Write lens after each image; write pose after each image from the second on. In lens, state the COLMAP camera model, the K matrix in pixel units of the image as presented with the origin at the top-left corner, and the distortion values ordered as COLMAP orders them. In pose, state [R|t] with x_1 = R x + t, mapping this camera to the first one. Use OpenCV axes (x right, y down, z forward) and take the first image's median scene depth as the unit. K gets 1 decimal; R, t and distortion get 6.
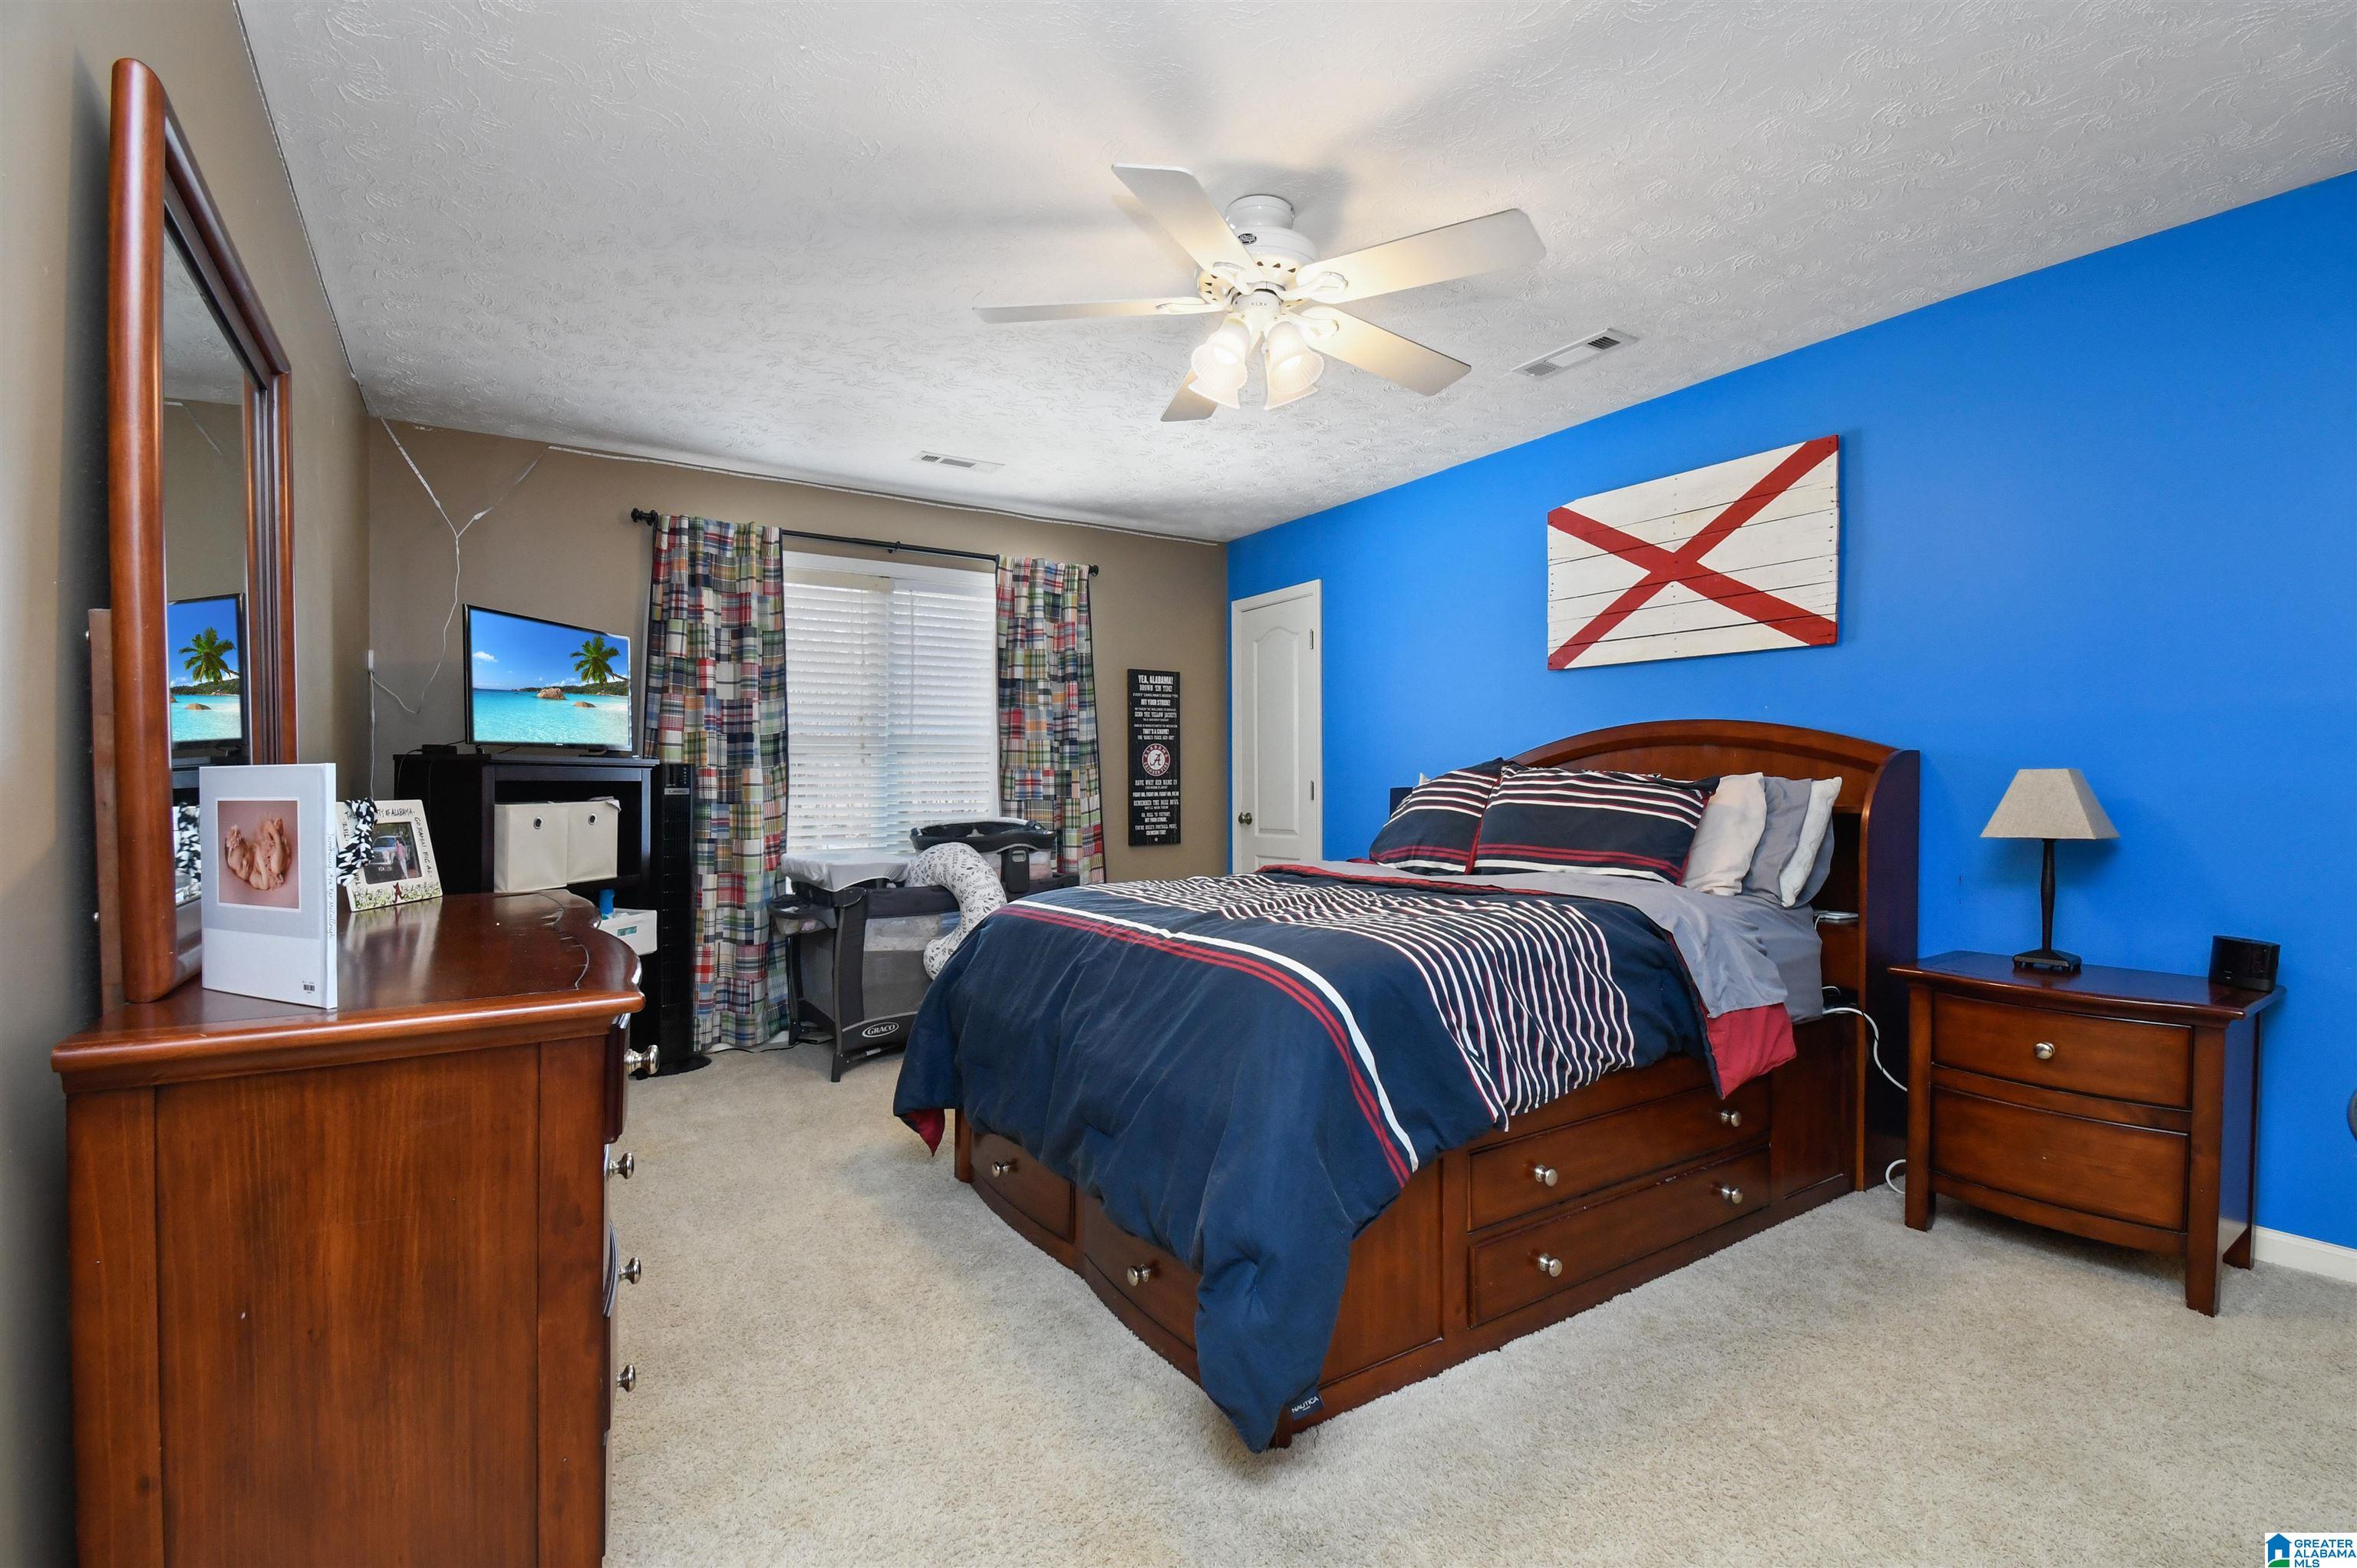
lens RADIAL K [[1056.8, 0, 1184.5], [0, 1056.8, 789.1], [0, 0, 1]] dist [0.010608, -0.000377]
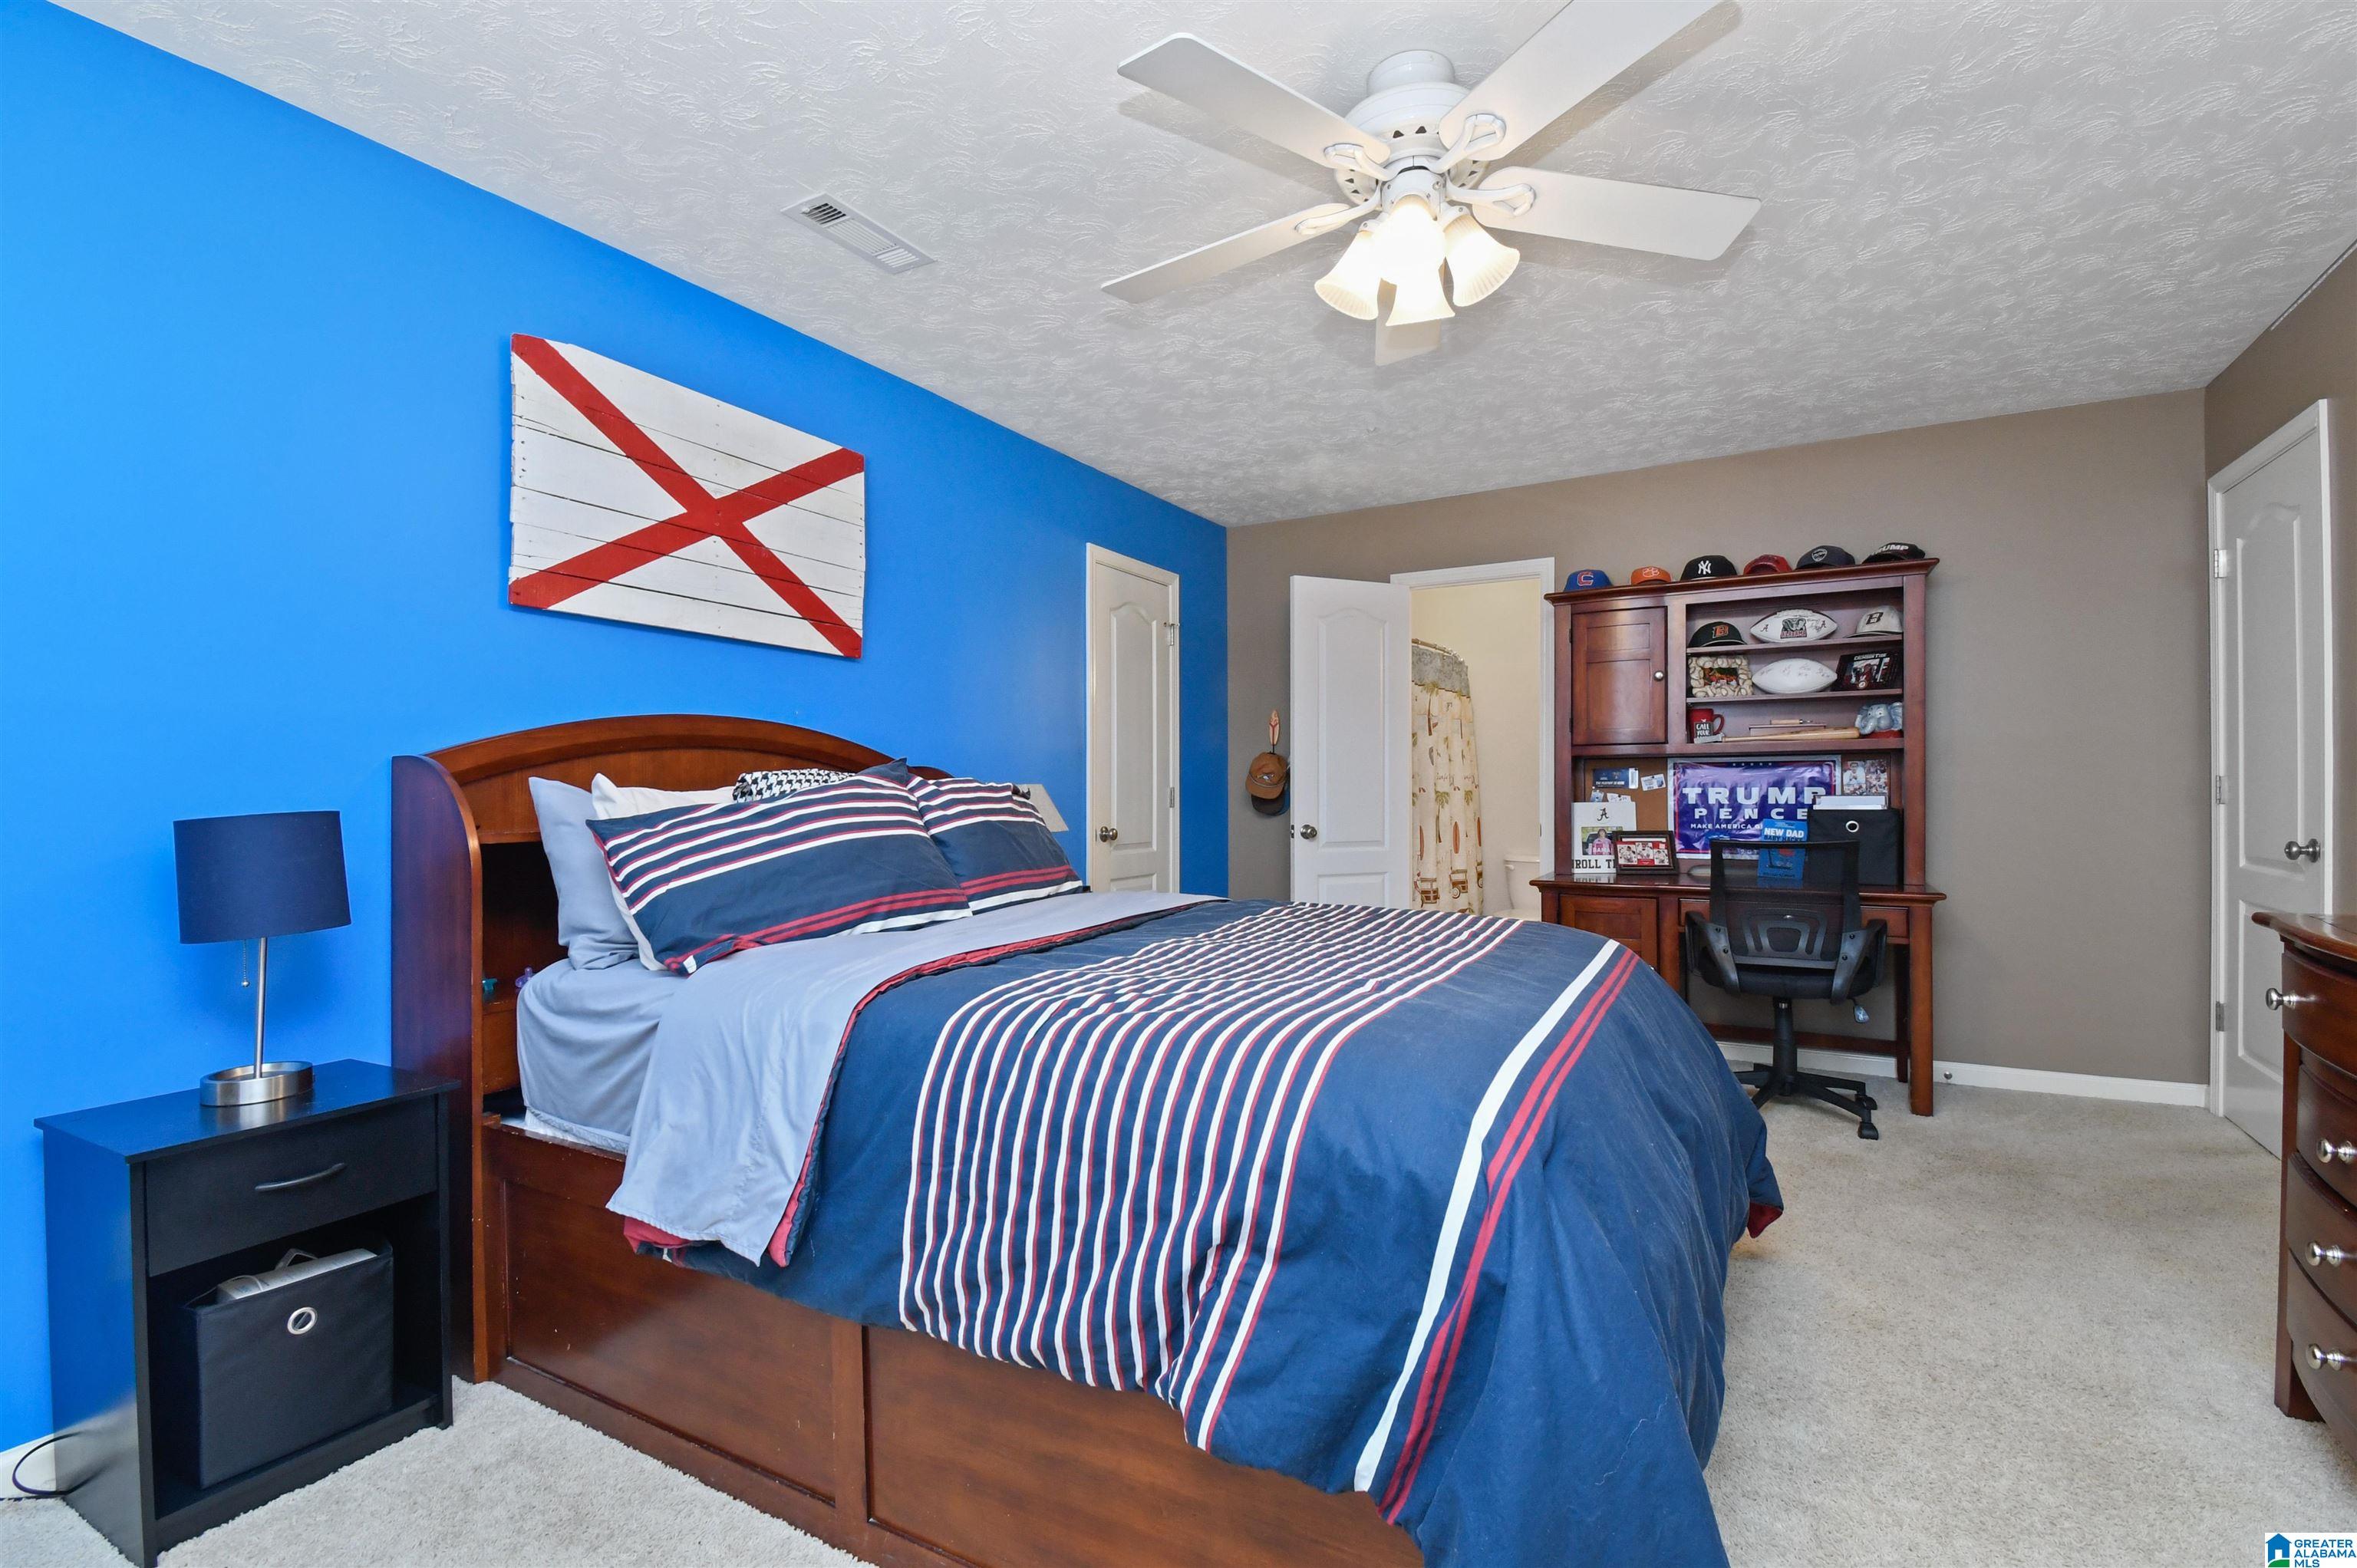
lens RADIAL K [[1056.8, 0, 1184.5], [0, 1056.8, 789.1], [0, 0, 1]] dist [0.010608, -0.000377]
pose [[-0.468357, 0.012343, 0.883453, -0.401043], [0.024747, 0.999693, -0.000848, -0.002376], [-0.883192, 0.021465, -0.468519, 1.122100]]
